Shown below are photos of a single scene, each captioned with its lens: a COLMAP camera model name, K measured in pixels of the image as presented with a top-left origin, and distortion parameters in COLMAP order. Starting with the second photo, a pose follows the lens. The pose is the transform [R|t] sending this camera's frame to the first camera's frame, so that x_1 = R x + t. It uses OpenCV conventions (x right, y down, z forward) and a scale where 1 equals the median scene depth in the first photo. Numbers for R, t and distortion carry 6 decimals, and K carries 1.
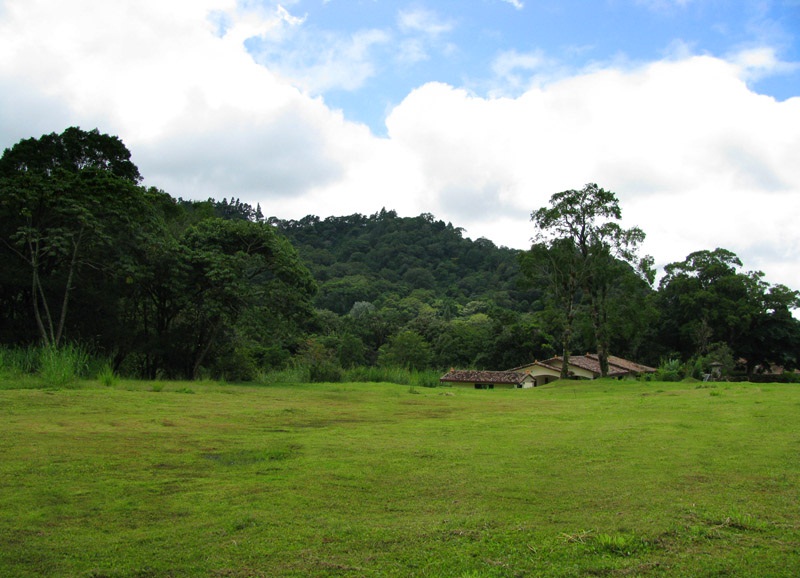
lens RADIAL K [[873.4, 0, 398.1], [0, 873.4, 286.3], [0, 0, 1]] dist [-0.140295, 0.000000]
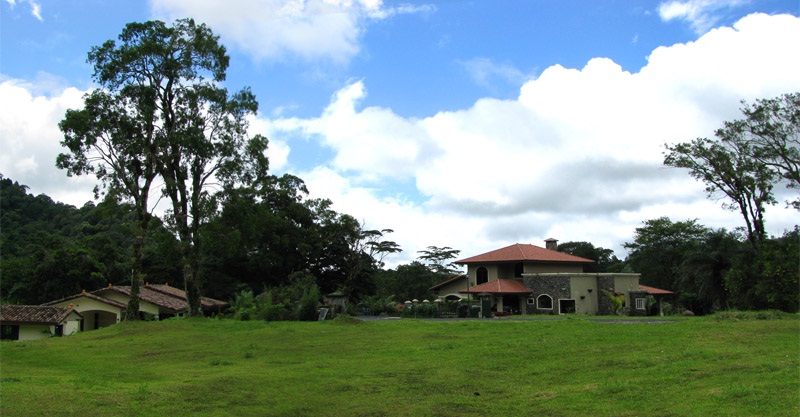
lens RADIAL K [[629.5, 0, 282.5], [0, 629.5, 197.5], [0, 0, 1]] dist [-0.107976, 0.022270]
pose [[0.893663, 0.058124, 0.444958, 0.058372], [-0.027197, 0.996769, -0.075583, 0.034813], [-0.447913, 0.055444, 0.892356, 0.373937]]
